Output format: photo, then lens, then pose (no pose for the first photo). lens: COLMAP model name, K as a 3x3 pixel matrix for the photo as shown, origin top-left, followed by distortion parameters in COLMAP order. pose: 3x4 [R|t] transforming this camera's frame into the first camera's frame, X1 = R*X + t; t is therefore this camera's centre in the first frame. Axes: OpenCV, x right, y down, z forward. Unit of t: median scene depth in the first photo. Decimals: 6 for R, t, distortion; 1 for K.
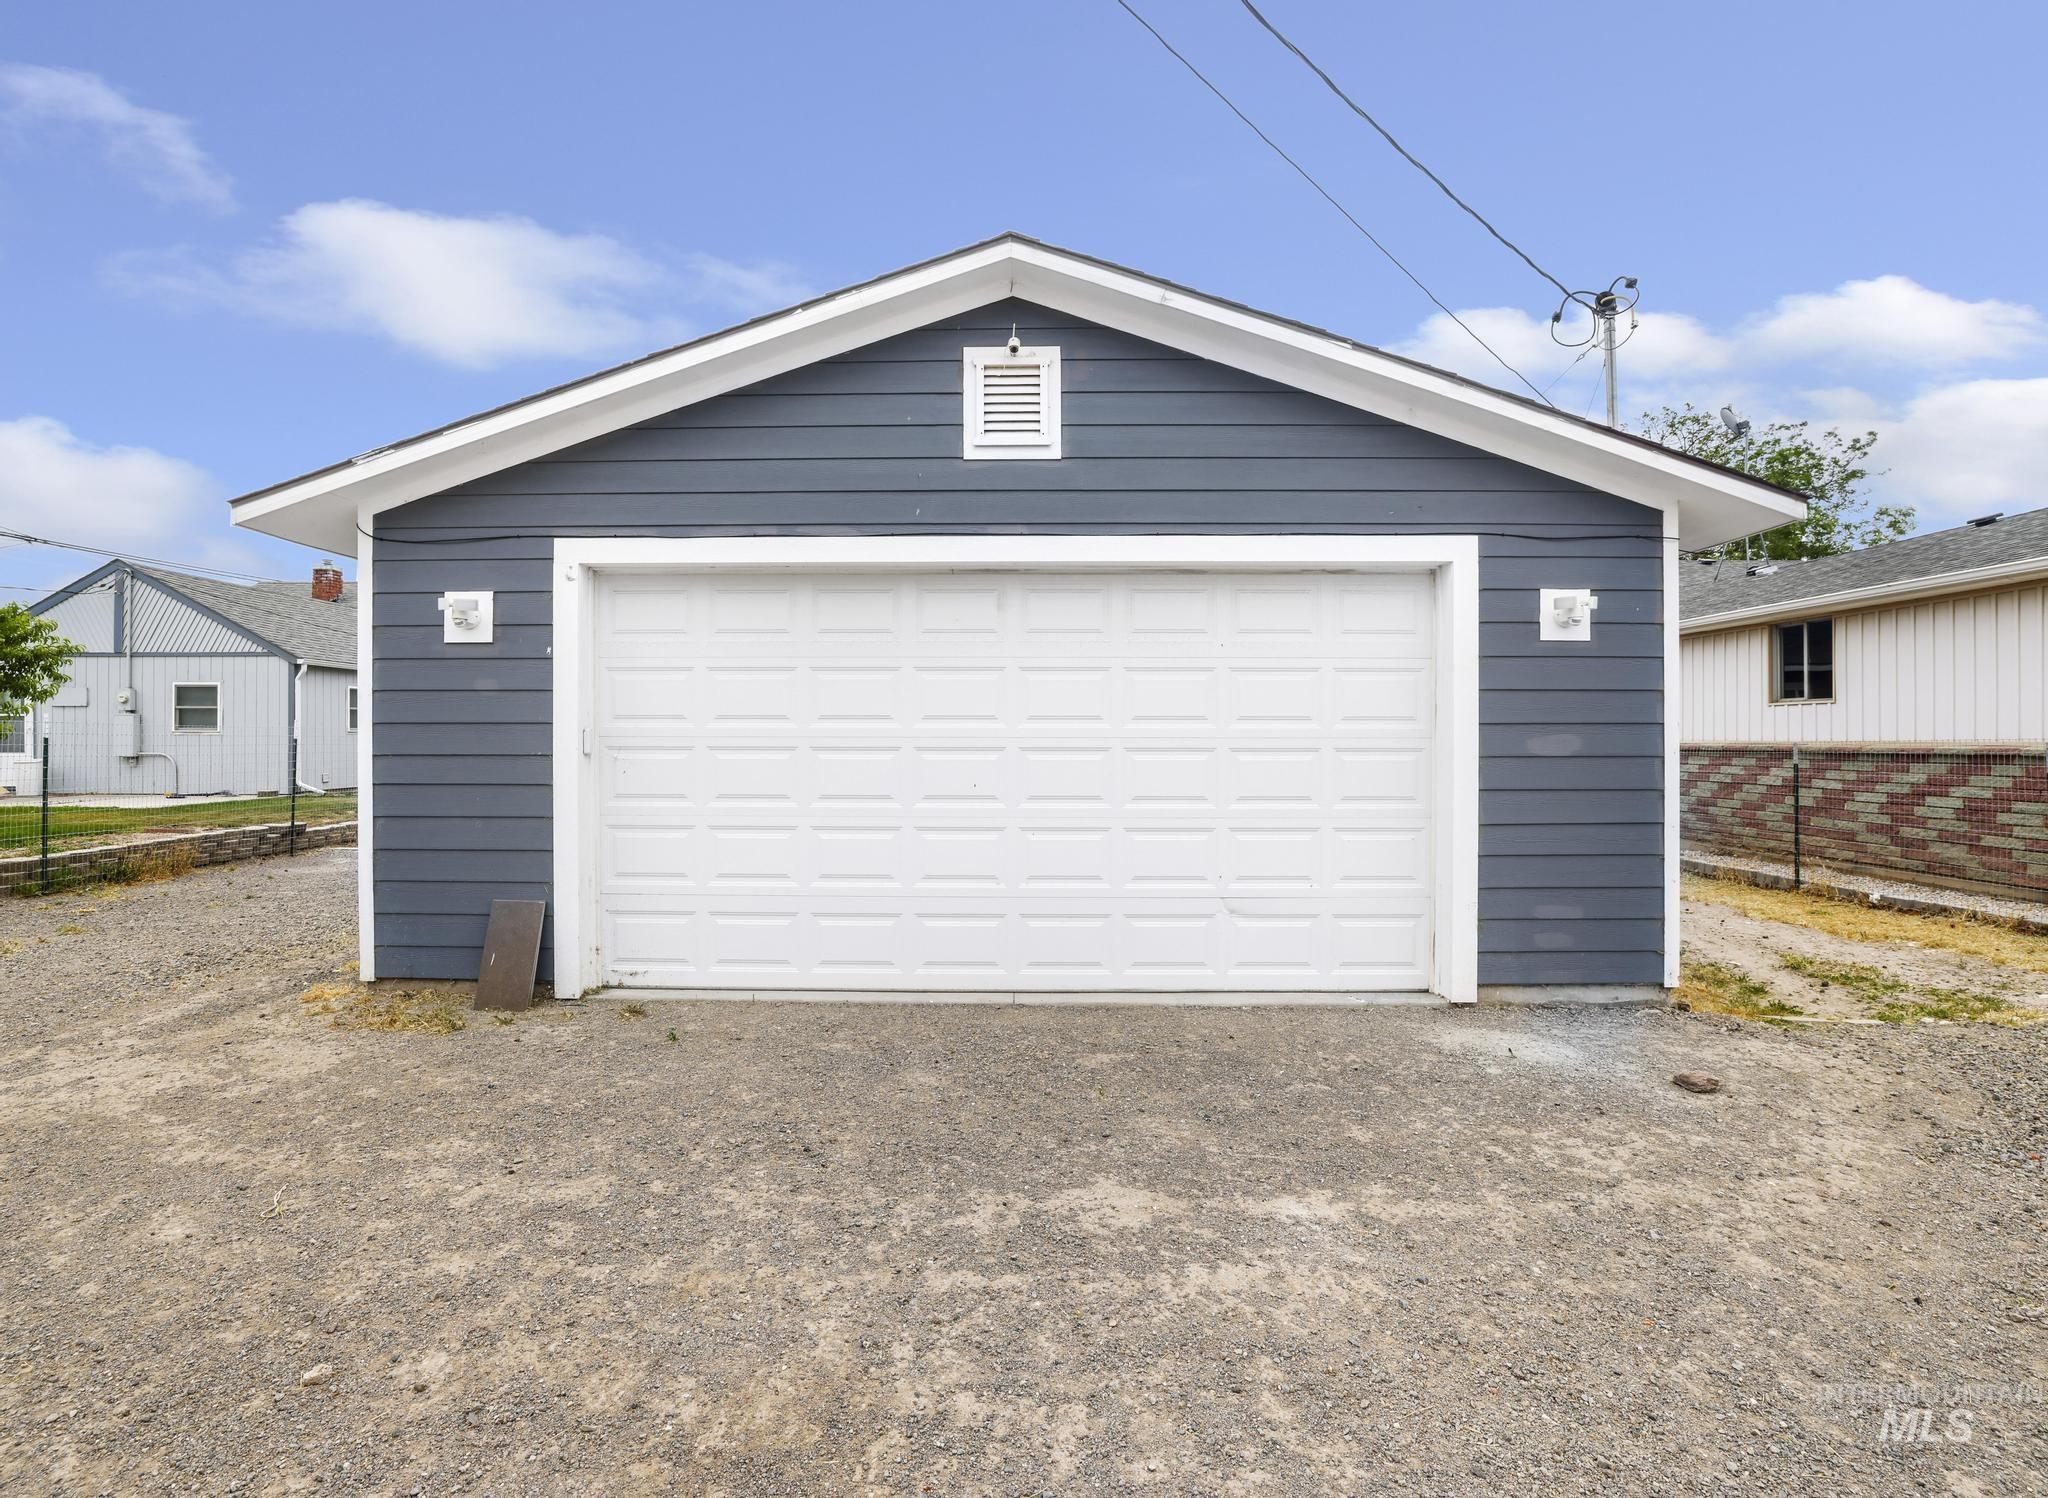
lens RADIAL K [[961.3, 0, 1022.7], [0, 961.3, 745.6], [0, 0, 1]] dist [-0.032115, 0.006274]
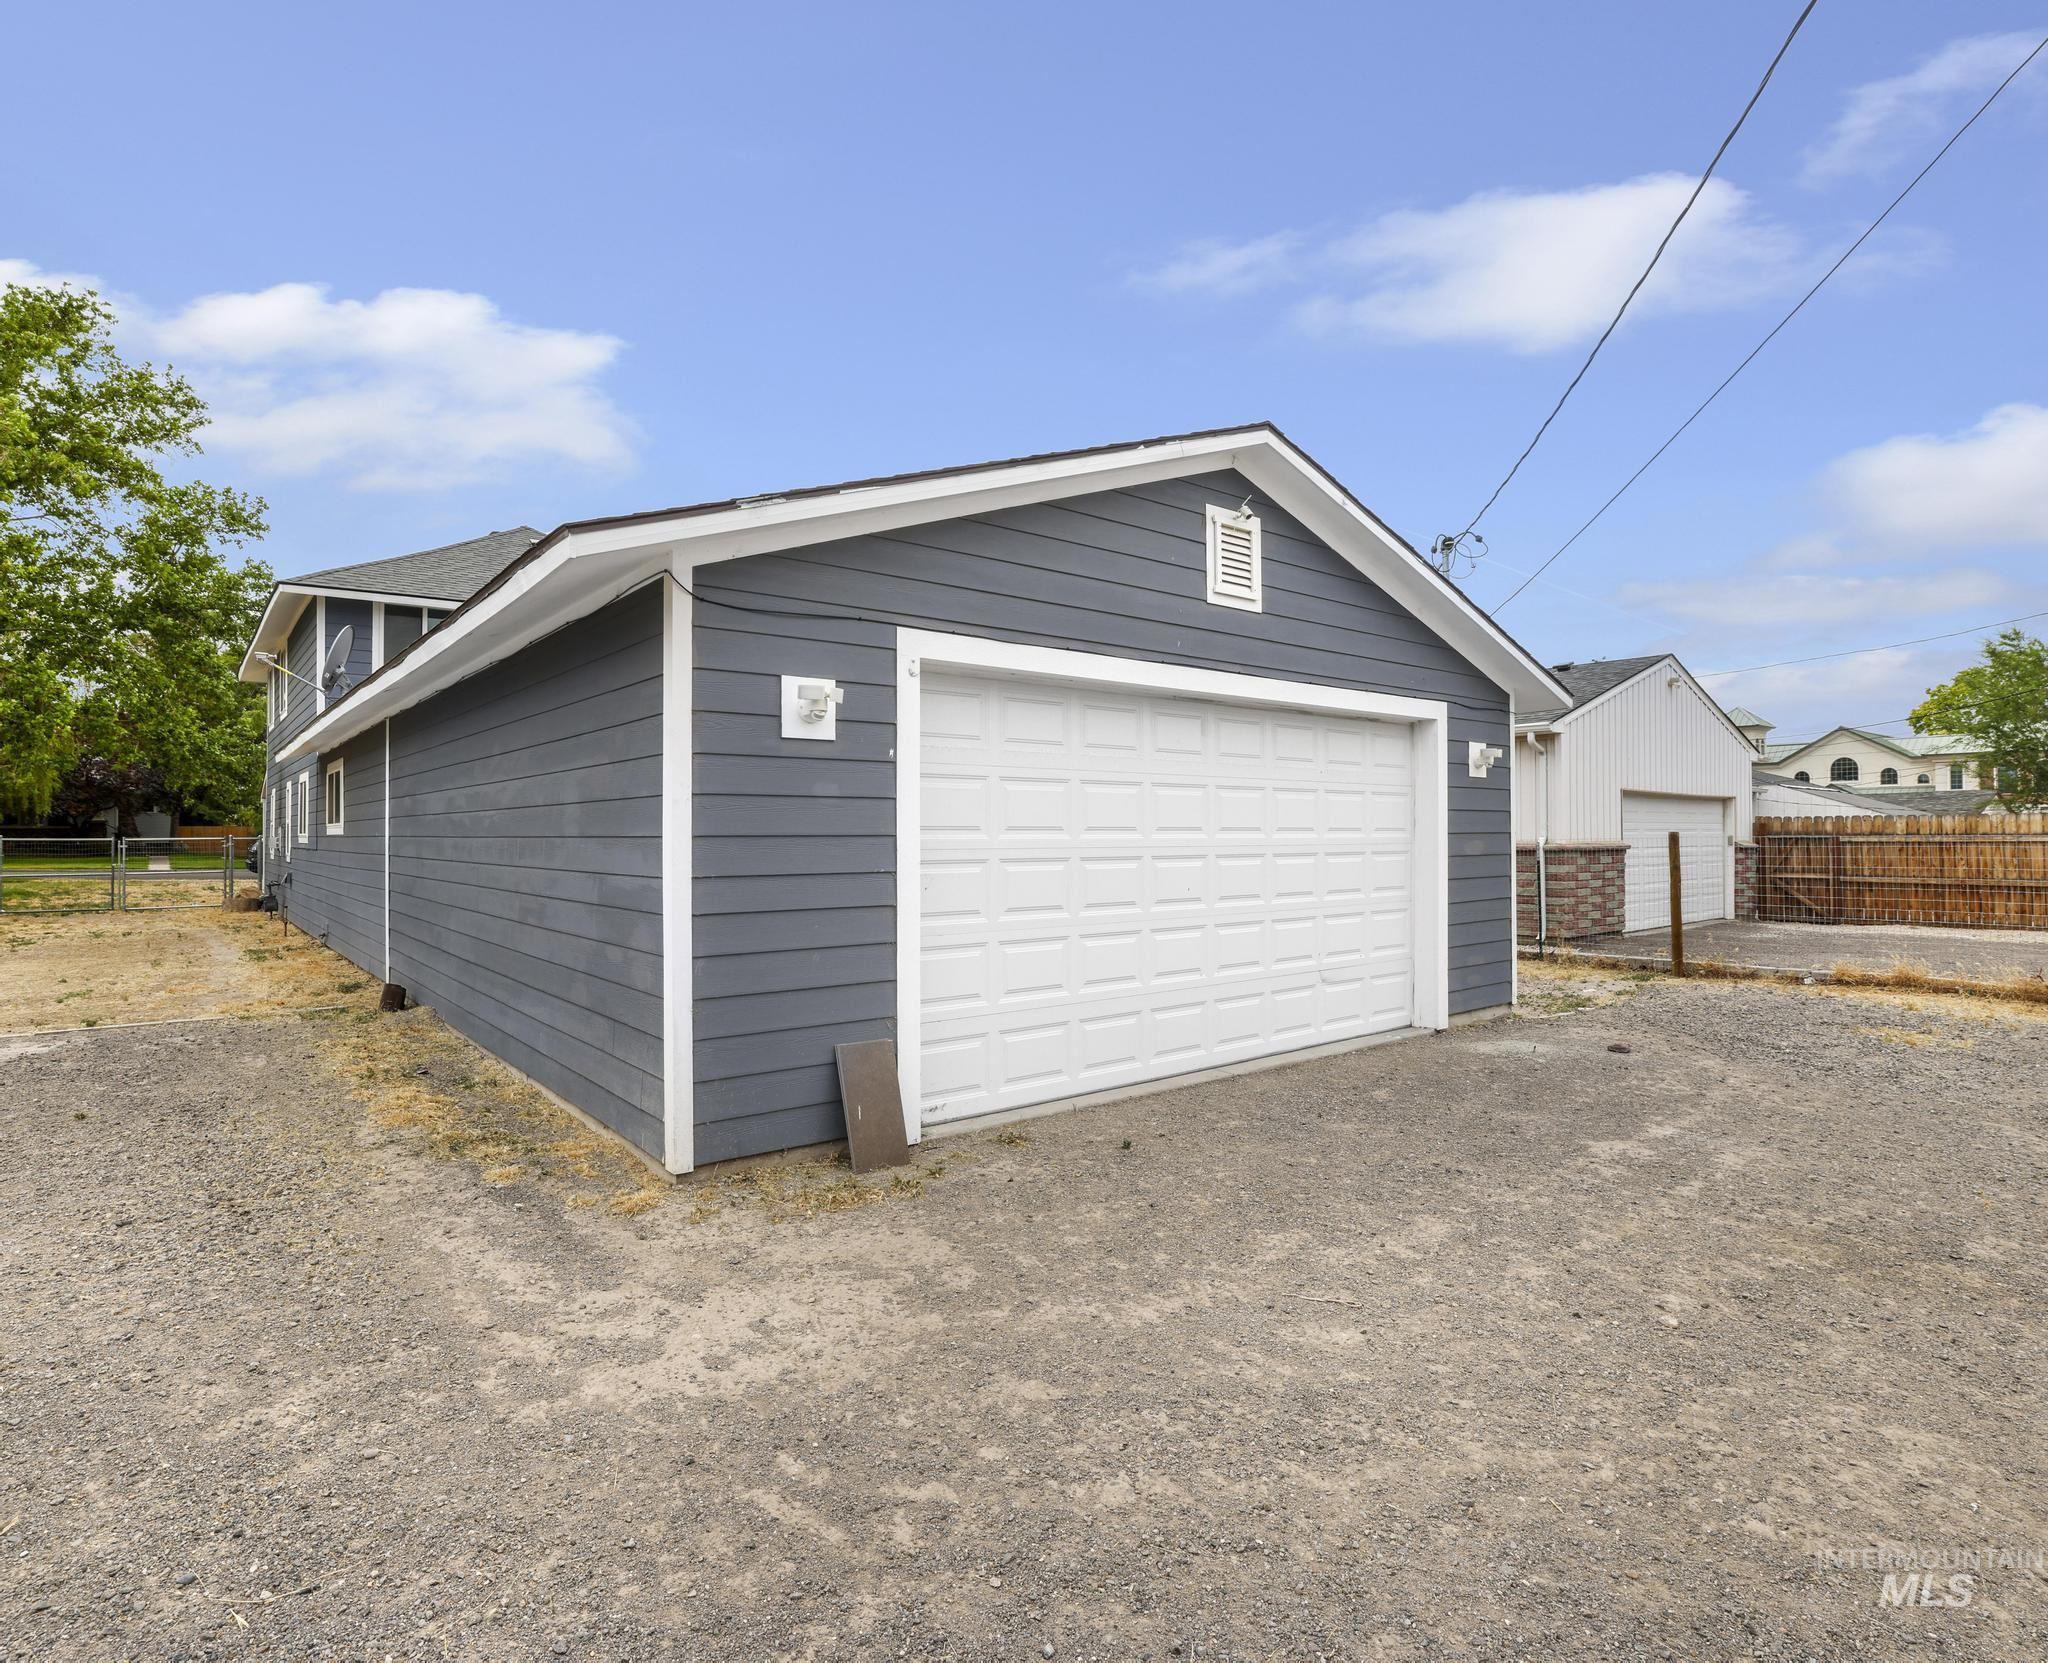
lens RADIAL K [[1058.0, 0, 1025.4], [0, 1058.0, 831.7], [0, 0, 1]] dist [-0.026827, 0.005440]
pose [[0.777483, -0.002036, 0.628901, -1.019591], [0.006726, 0.999964, -0.005078, -0.021389], [-0.628868, 0.008178, 0.777469, 0.163302]]
